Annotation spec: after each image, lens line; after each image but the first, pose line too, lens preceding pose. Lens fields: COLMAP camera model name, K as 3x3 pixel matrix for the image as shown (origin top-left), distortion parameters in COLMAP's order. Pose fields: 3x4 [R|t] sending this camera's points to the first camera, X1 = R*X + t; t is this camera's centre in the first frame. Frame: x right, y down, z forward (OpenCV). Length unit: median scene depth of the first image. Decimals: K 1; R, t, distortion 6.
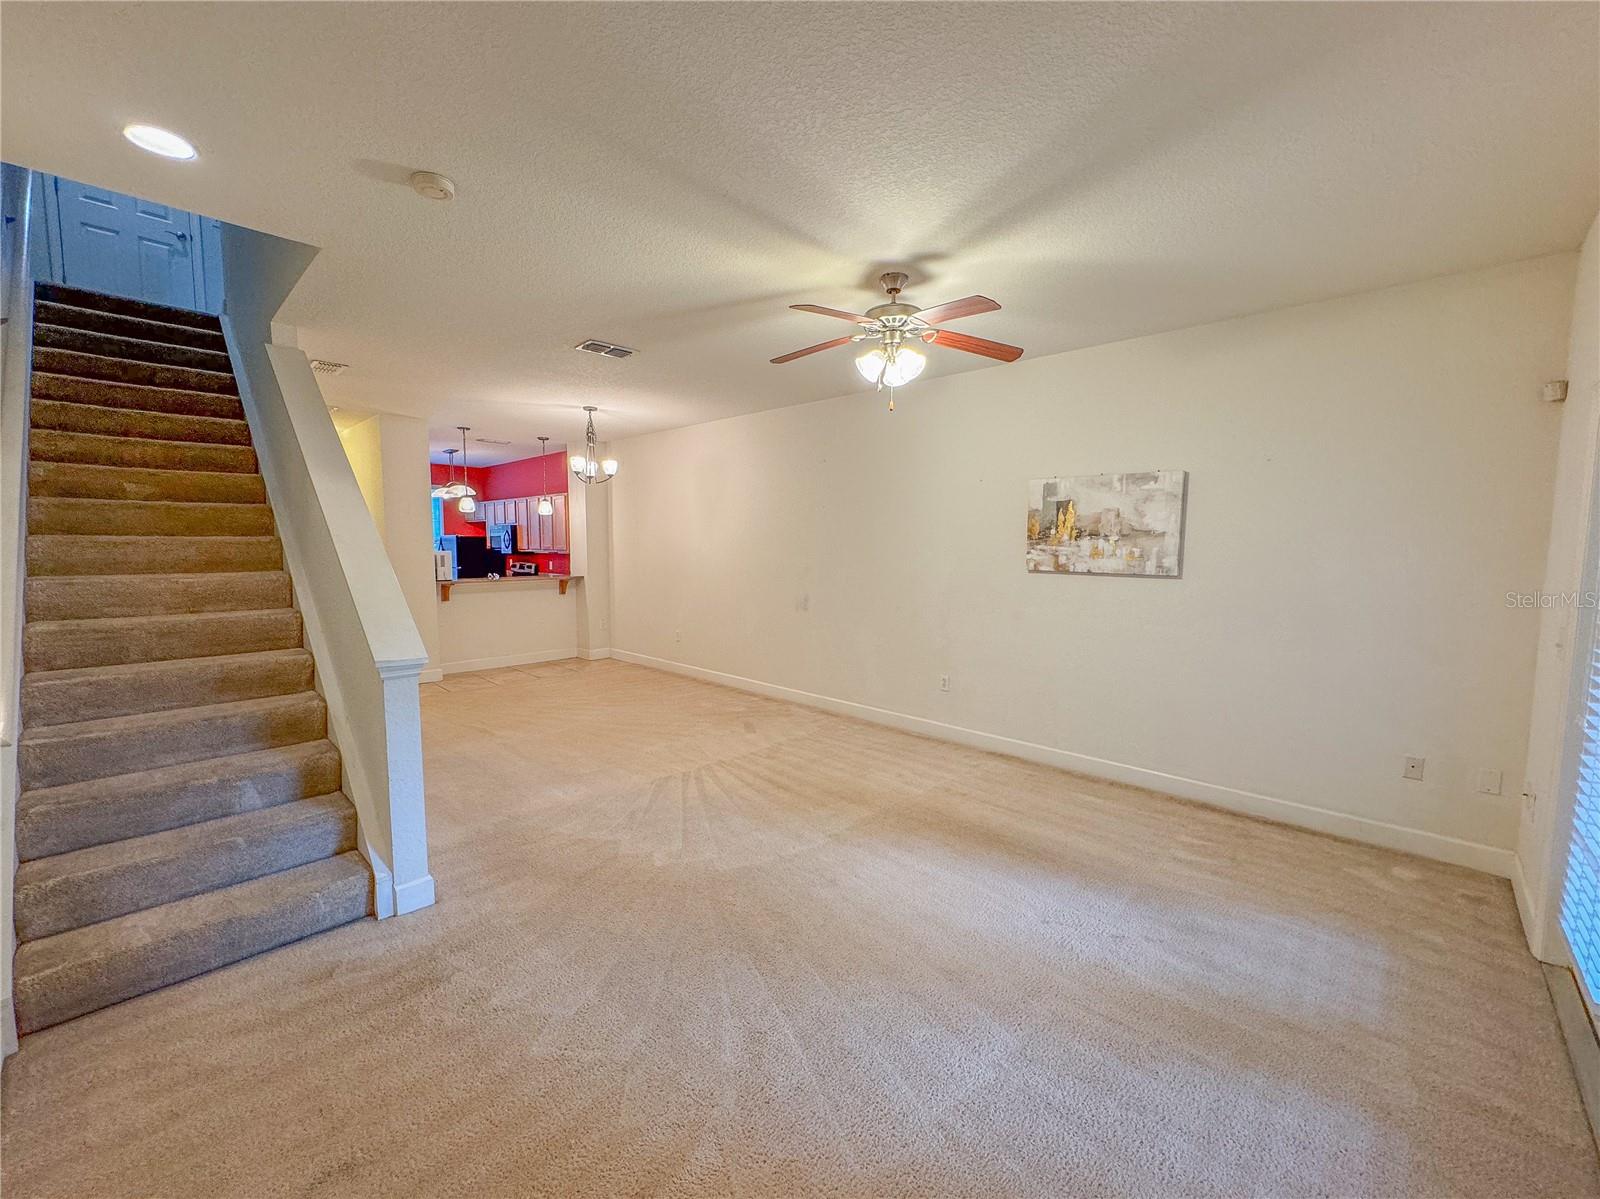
lens RADIAL K [[647.7, 0, 796.9], [0, 647.7, 603.0], [0, 0, 1]] dist [-0.003519, -0.000249]
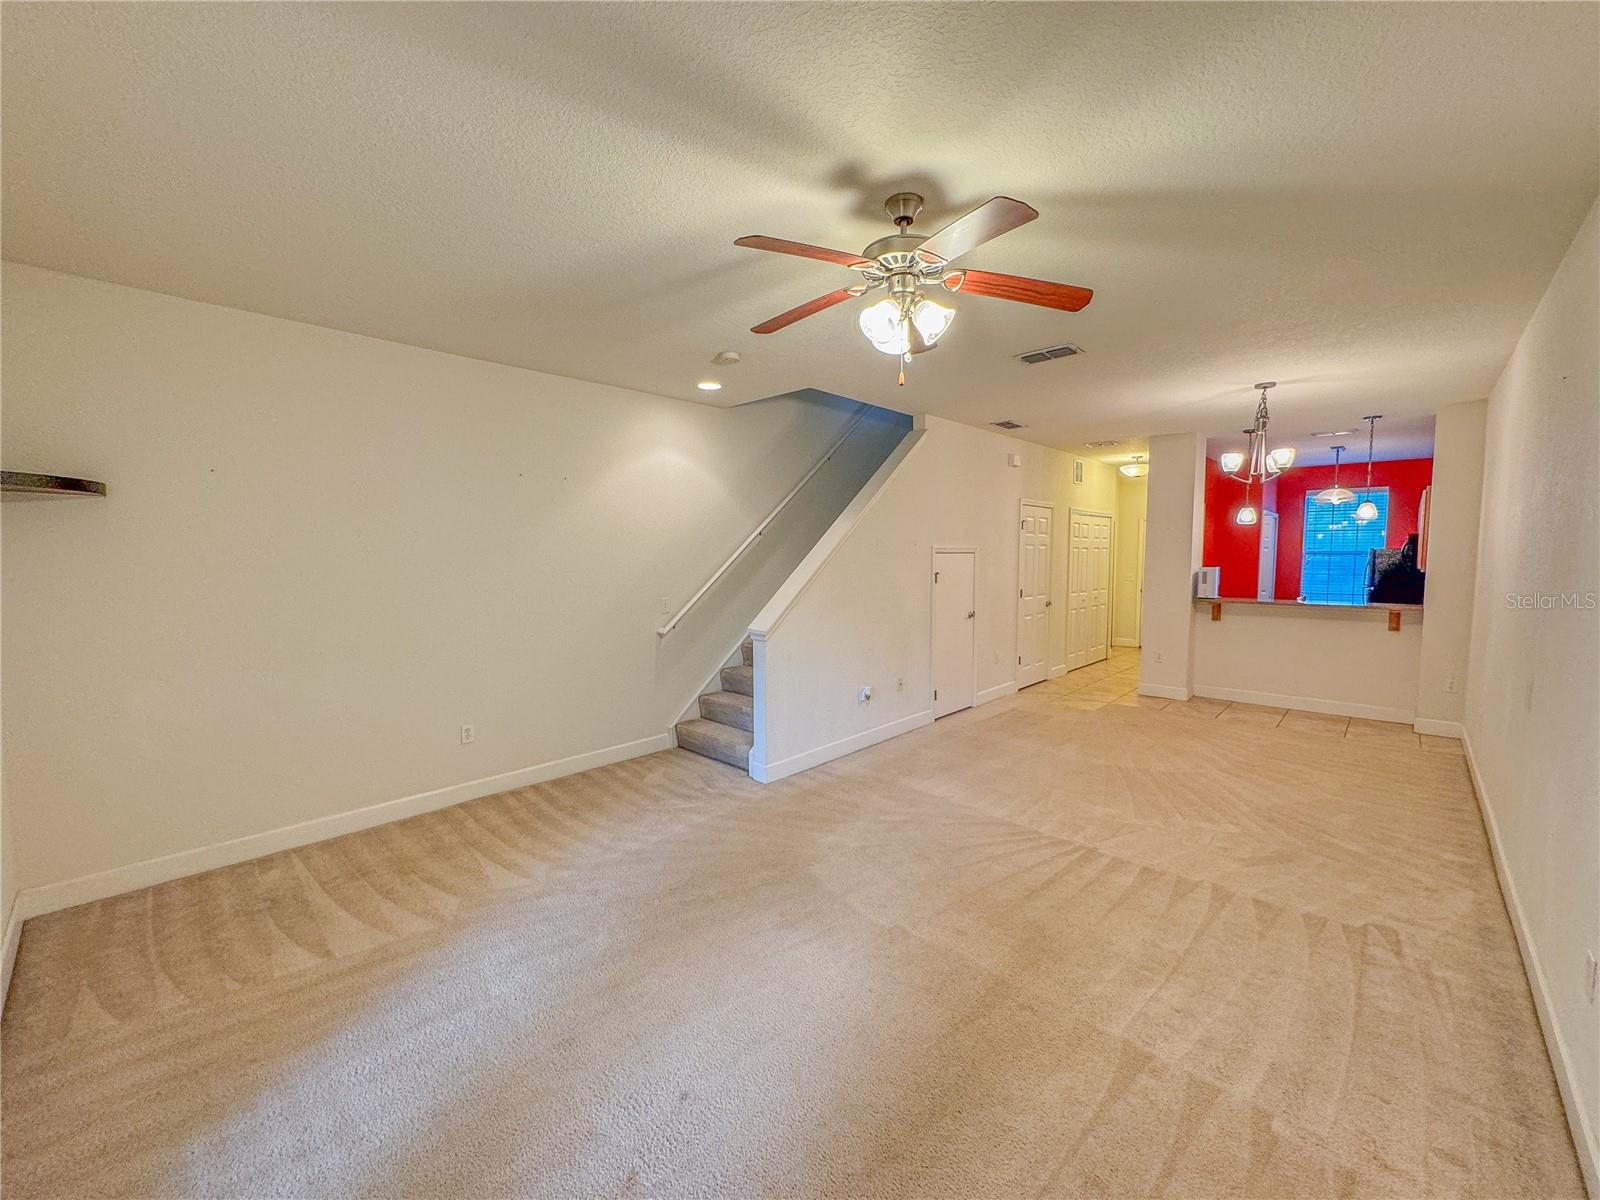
lens RADIAL K [[647.7, 0, 800.9], [0, 647.7, 599.2], [0, 0, 1]] dist [-0.003519, -0.000249]
pose [[0.011474, 0.068546, -0.997582, 0.644069], [-0.093878, 0.993315, 0.067173, -0.067639], [0.995518, 0.092880, 0.017832, 0.649823]]
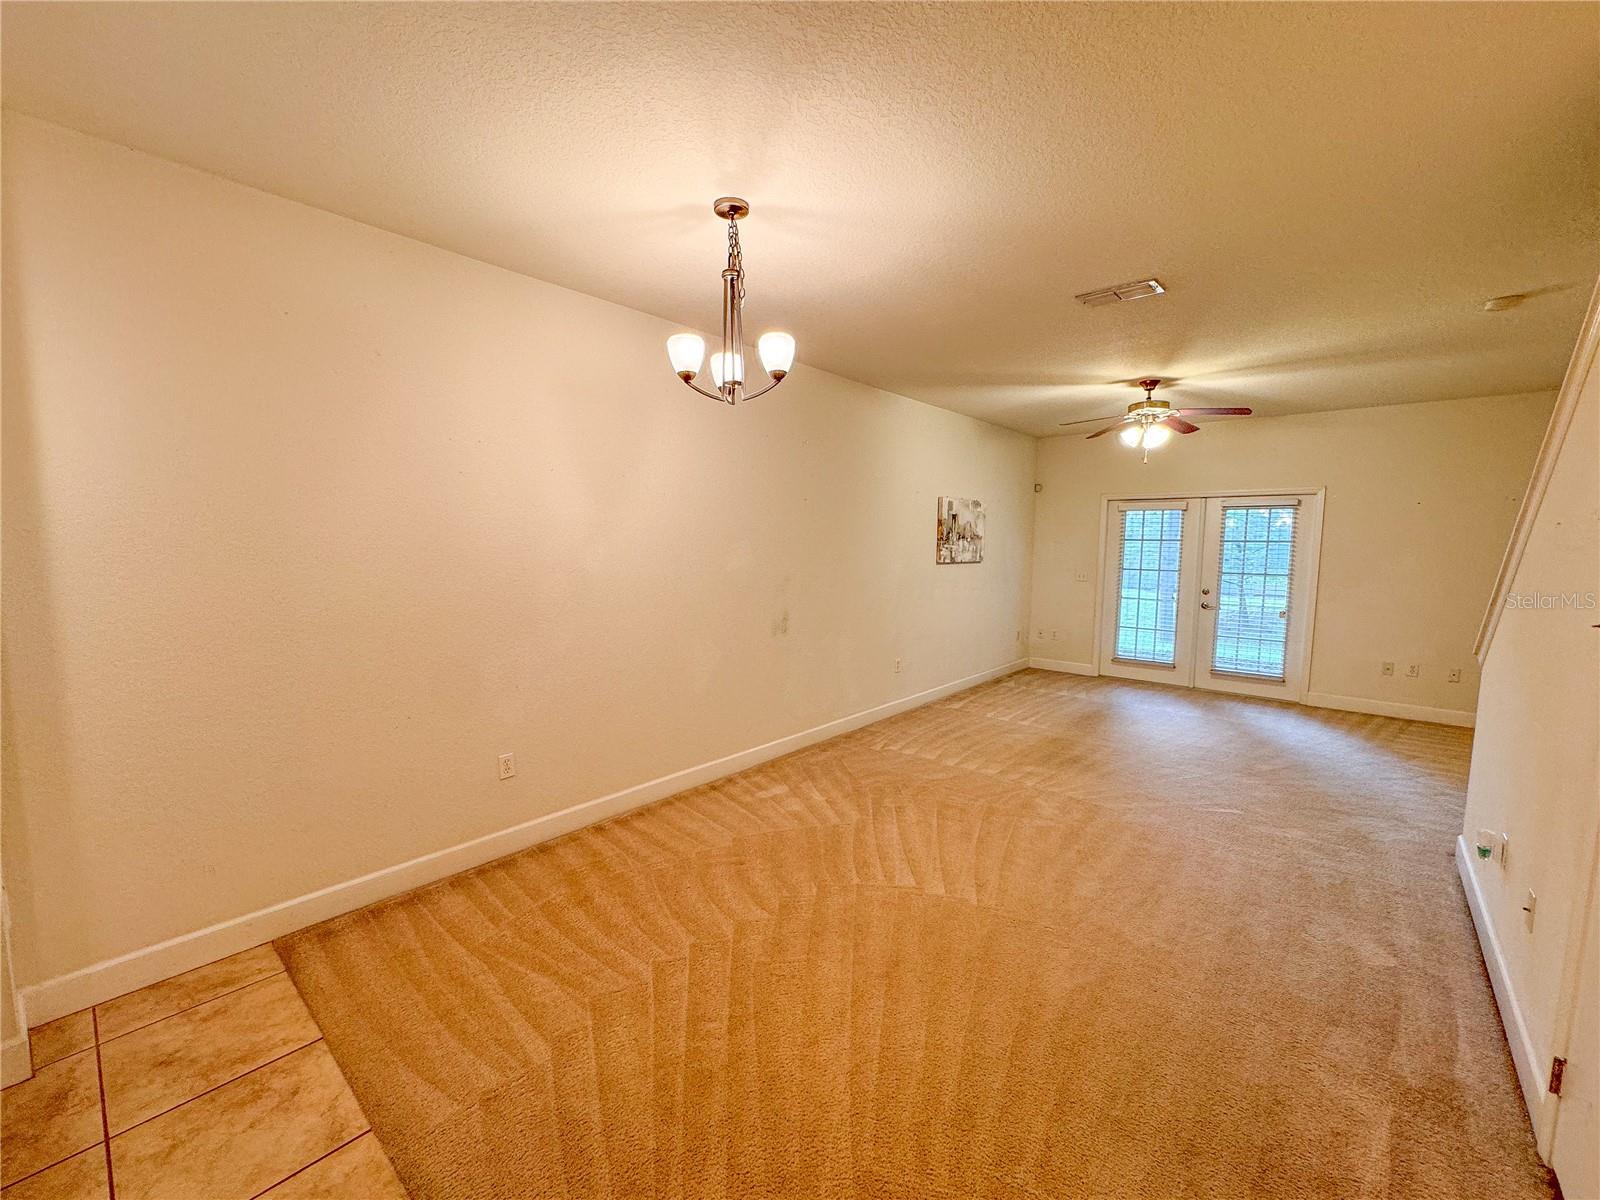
lens RADIAL K [[647.7, 0, 800.1], [0, 647.7, 599.1], [0, 0, 1]] dist [-0.003519, -0.000249]
pose [[-0.048987, -0.097602, 0.994019, -1.033367], [0.085239, 0.991175, 0.101523, -0.144422], [-0.995156, 0.089702, -0.040235, 1.408283]]
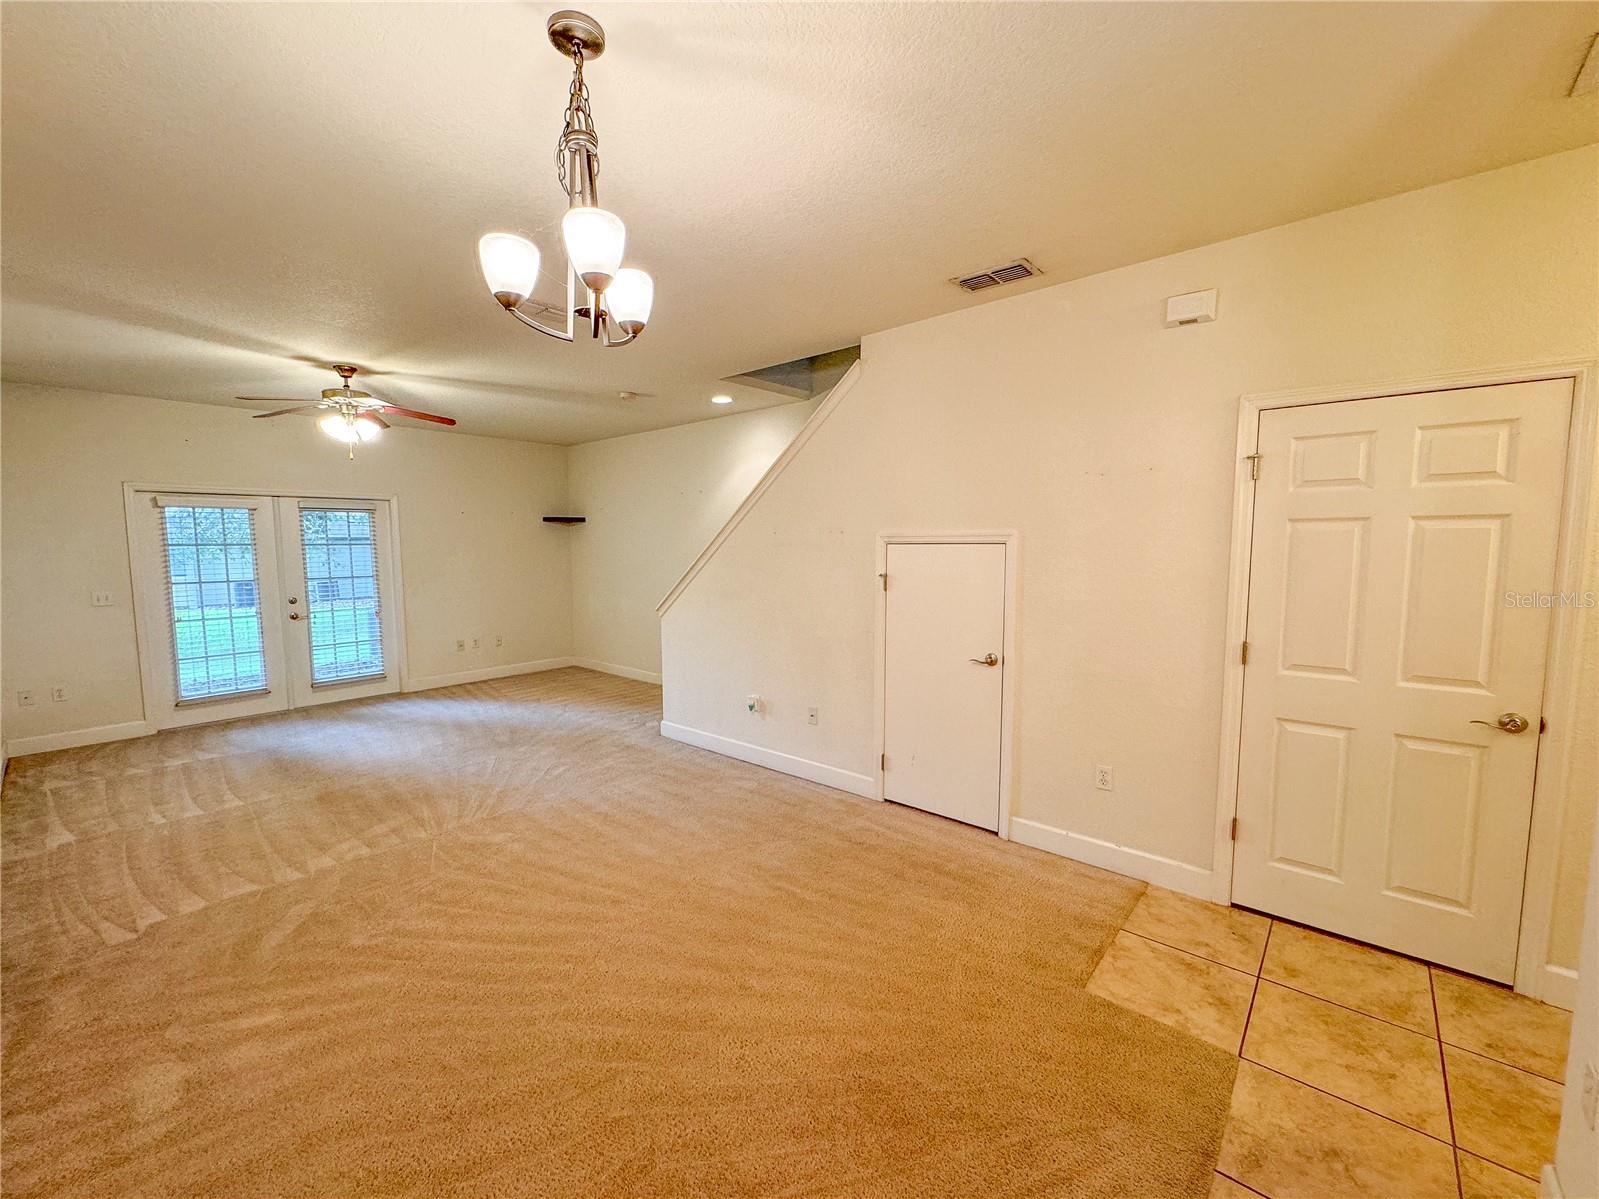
lens RADIAL K [[647.3, 0, 803.3], [0, 647.3, 597.5], [0, 0, 1]] dist [-0.003519, -0.000249]
pose [[-0.998542, 0.007064, -0.053523, -0.560334], [-0.002717, 0.983570, 0.180509, -0.185439], [0.053918, 0.180391, -0.982116, 1.817580]]
